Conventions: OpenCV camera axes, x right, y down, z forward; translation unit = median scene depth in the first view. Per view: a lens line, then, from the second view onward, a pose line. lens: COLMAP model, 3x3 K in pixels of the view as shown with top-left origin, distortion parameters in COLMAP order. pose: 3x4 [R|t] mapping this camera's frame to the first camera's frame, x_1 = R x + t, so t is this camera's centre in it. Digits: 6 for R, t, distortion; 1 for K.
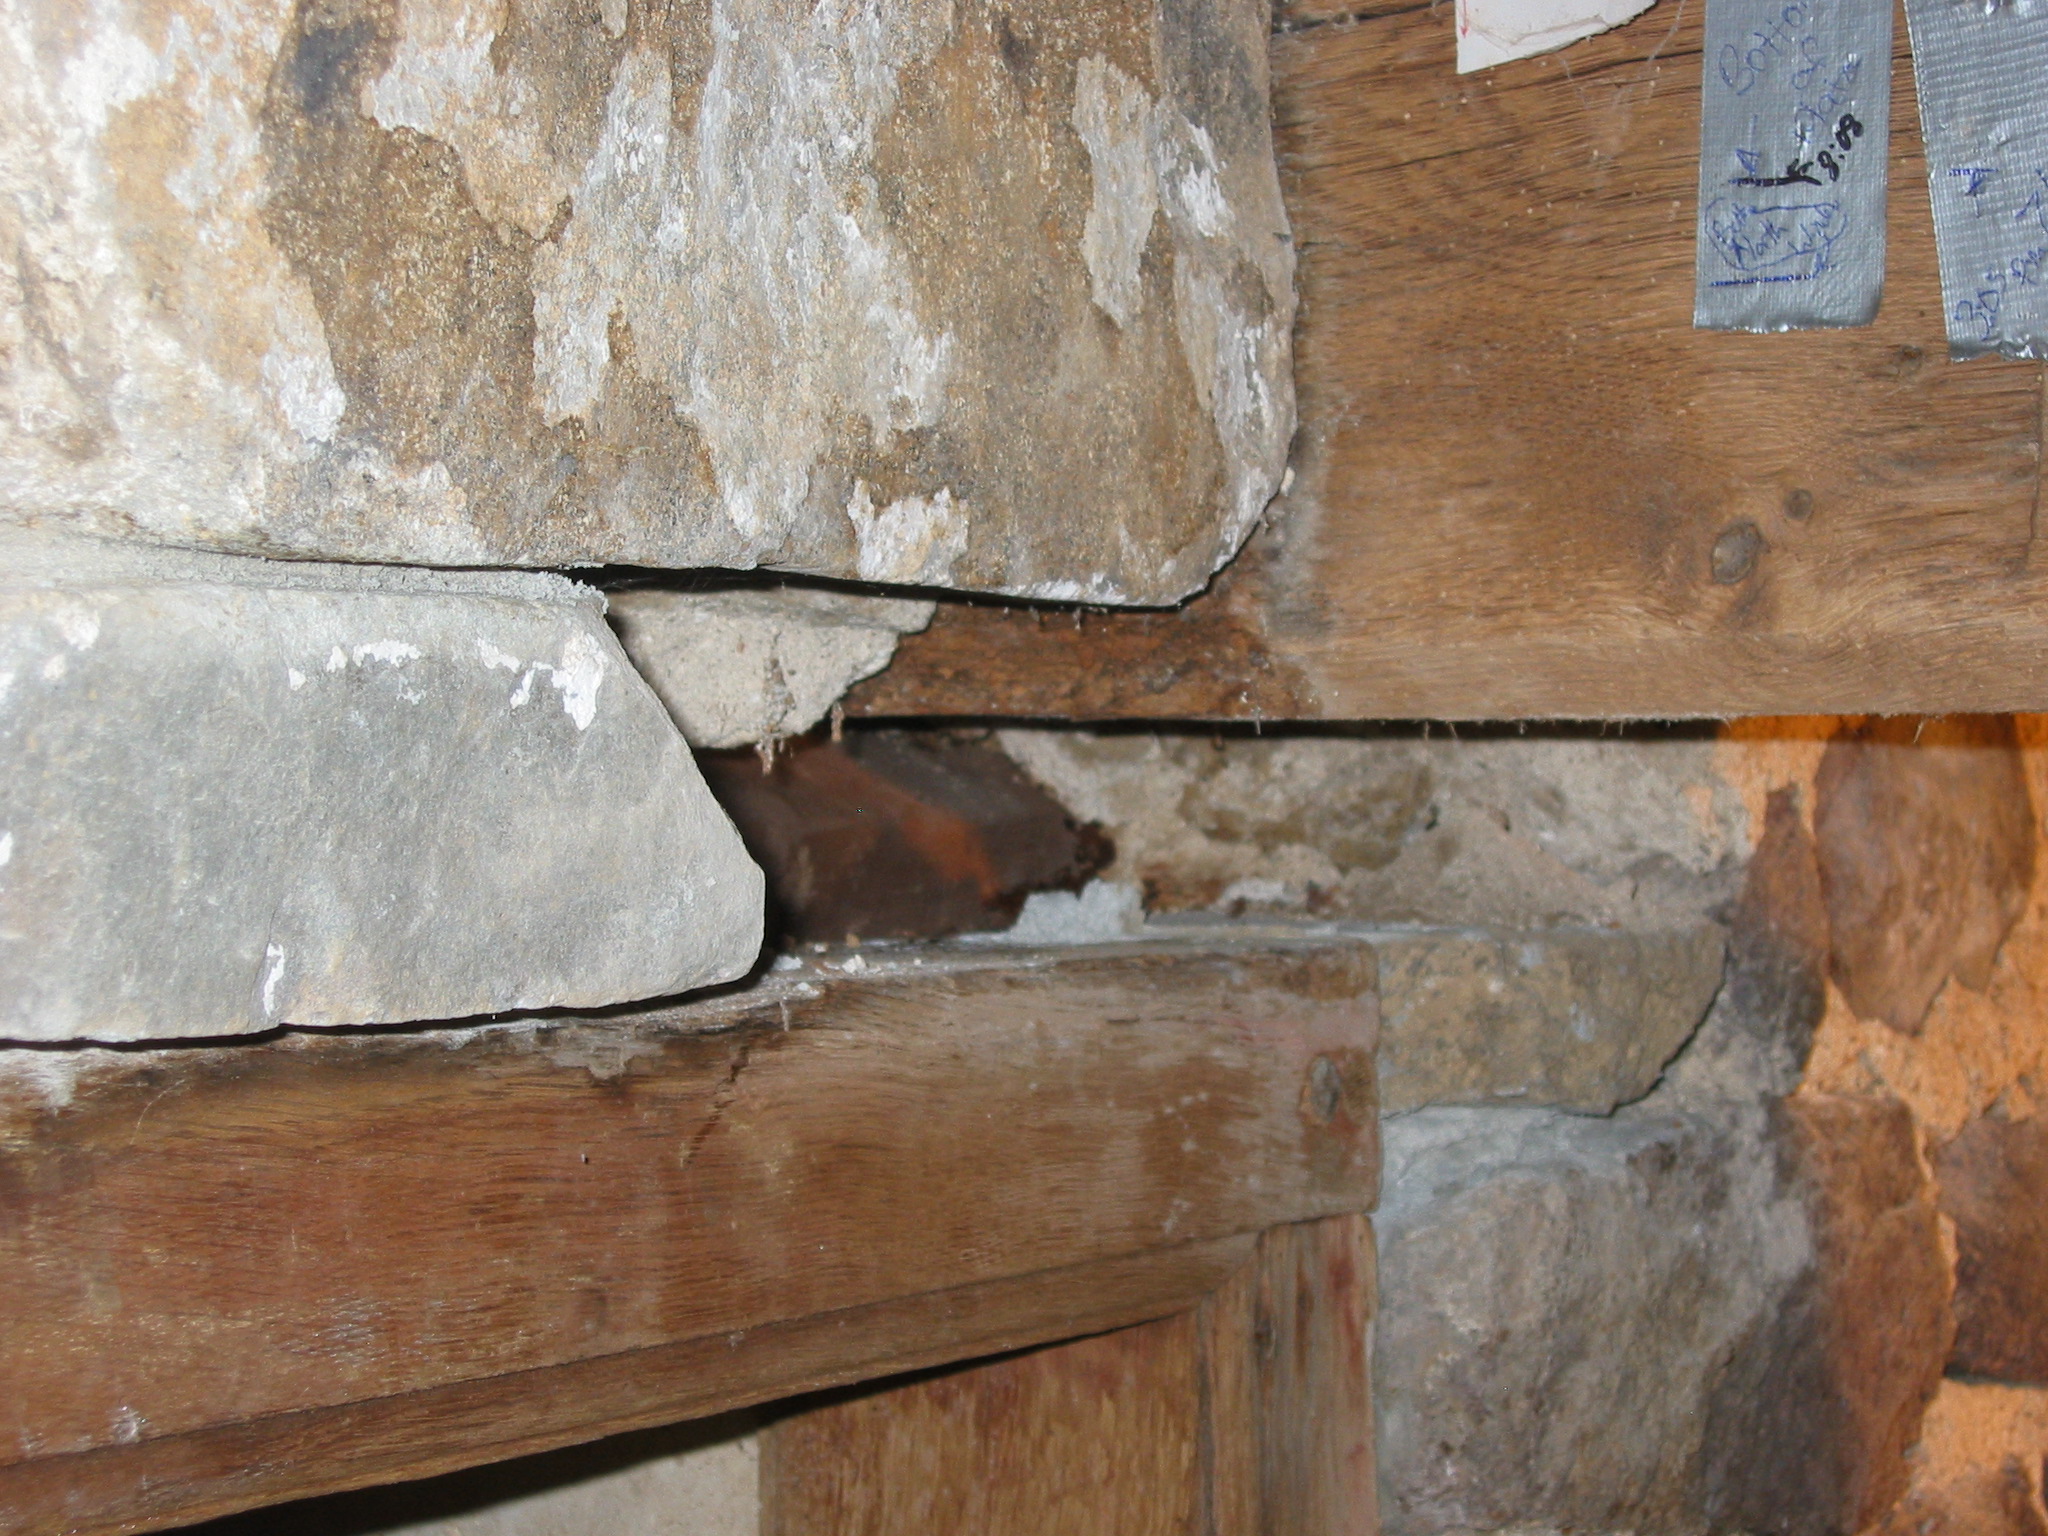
lens RADIAL K [[4295.8, 0, 1012.6], [0, 4295.8, 784.9], [0, 0, 1]] dist [-0.057267, 0.000000]
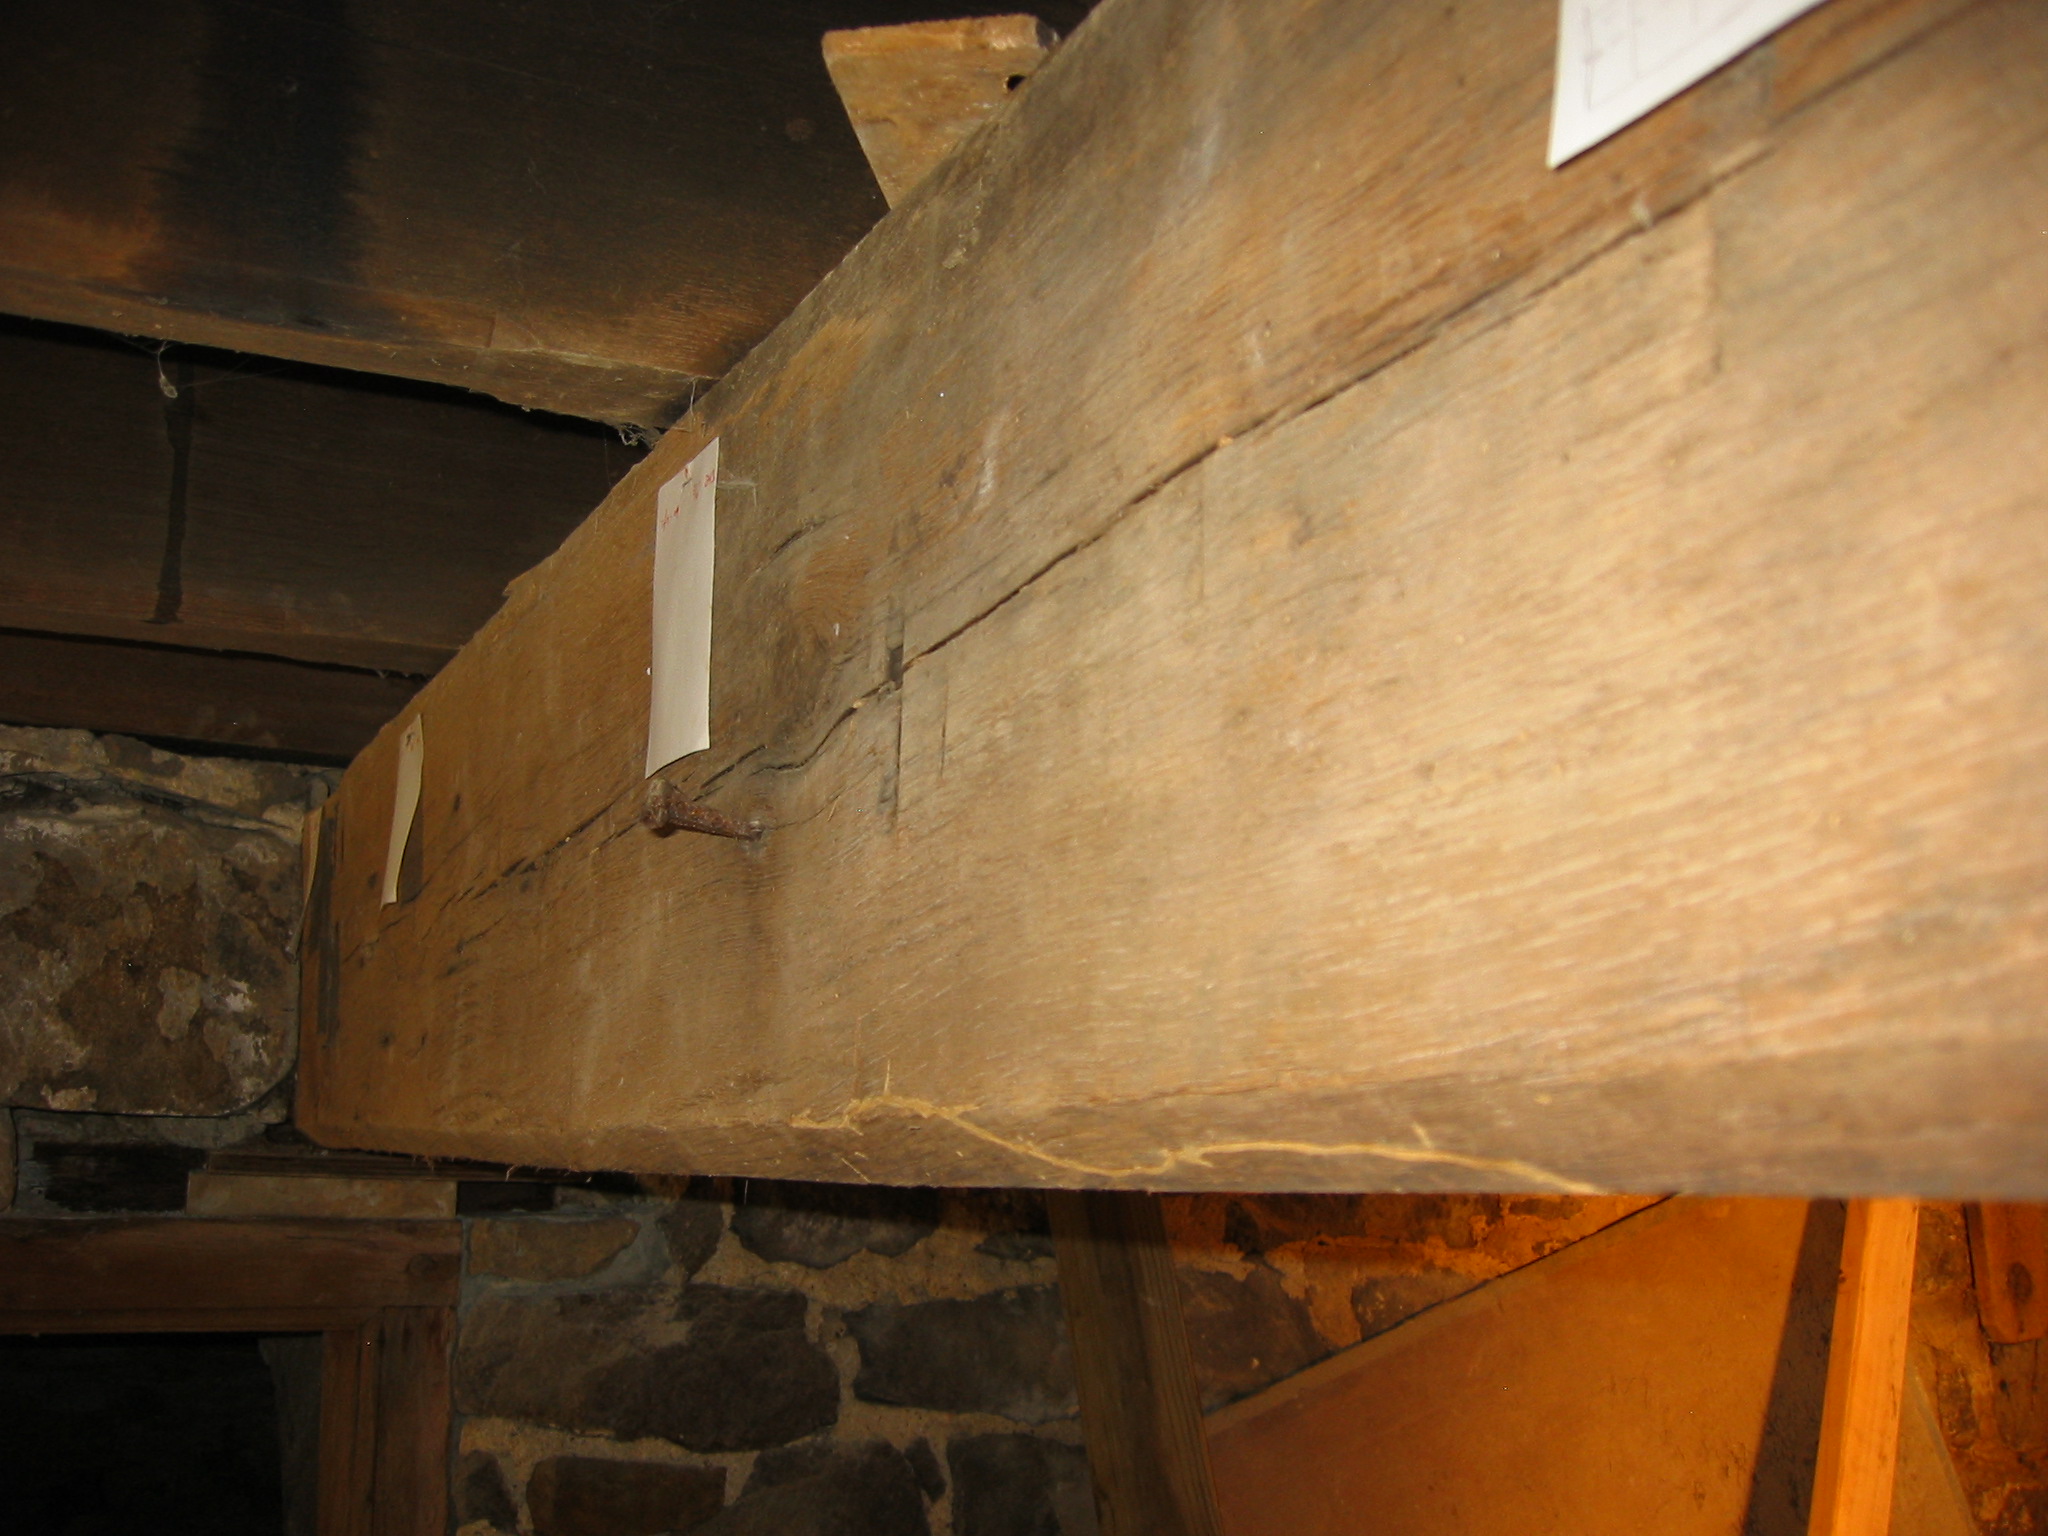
lens RADIAL K [[2164.4, 0, 1025.1], [0, 2164.4, 772.2], [0, 0, 1]] dist [-0.082809, 0.000000]
pose [[0.863491, -0.070536, -0.499407, 1.558545], [-0.017821, 0.985287, -0.169974, -0.034122], [0.504049, 0.155671, 0.849530, -0.224901]]
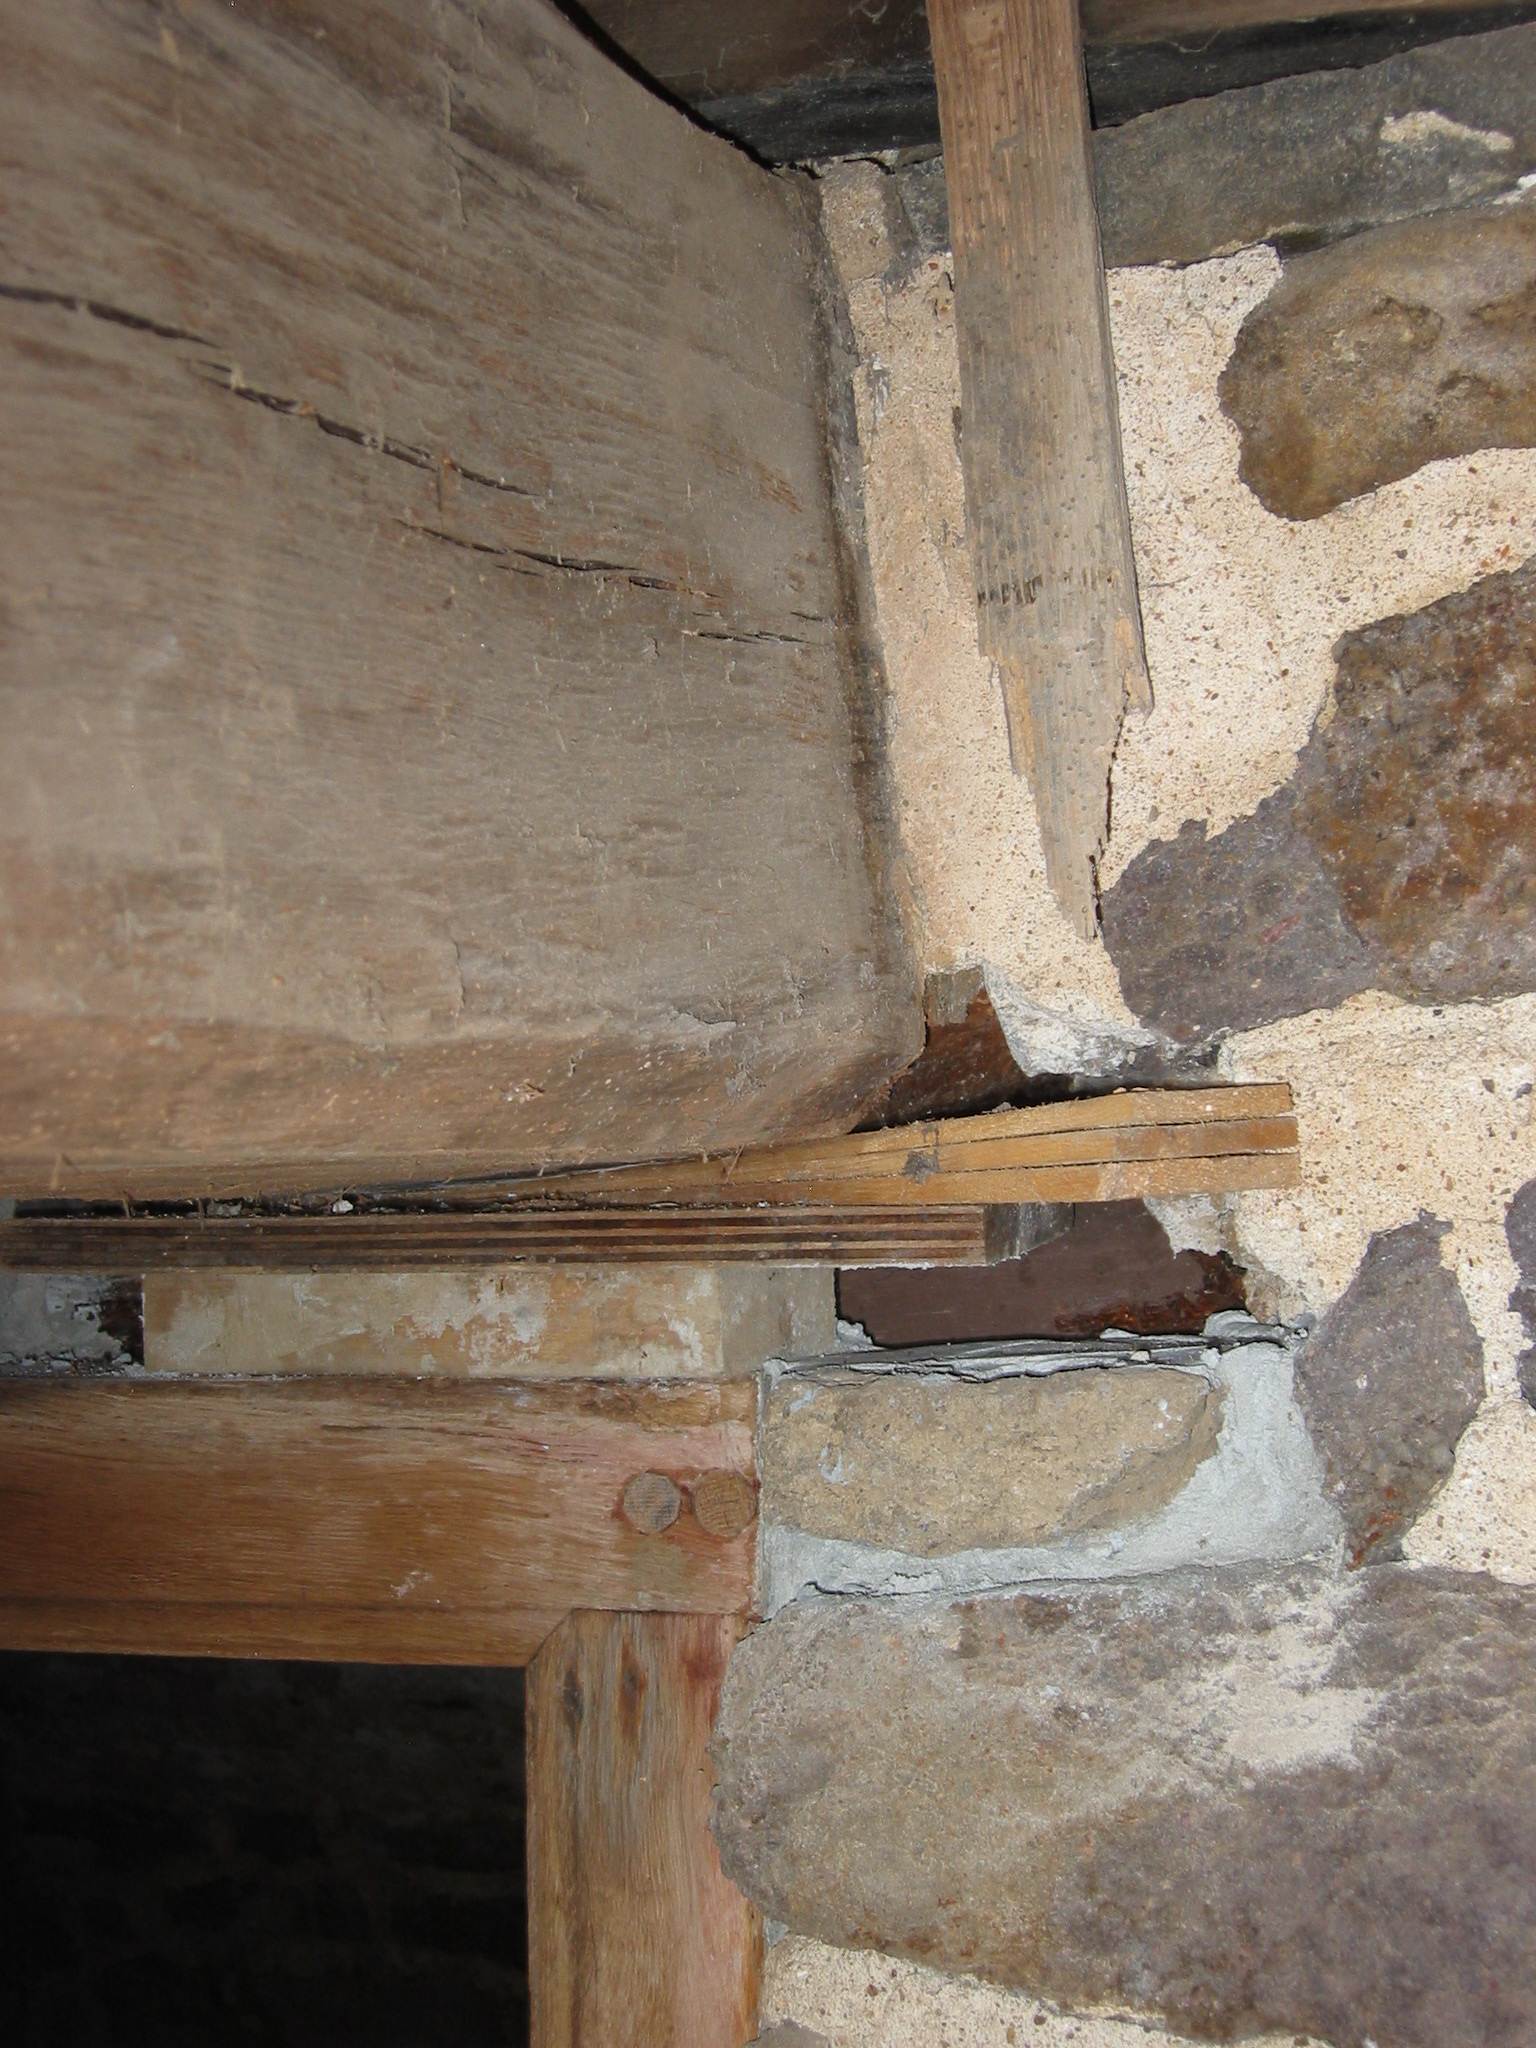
lens RADIAL K [[3076.3, 0, 763.1], [0, 3076.3, 1028.0], [0, 0, 1]] dist [-0.138119, 0.000000]
pose [[0.220736, -0.054394, -0.973816, 1.085564], [0.030438, 0.998342, -0.048865, -0.019171], [0.974859, -0.018855, 0.222025, 1.029031]]
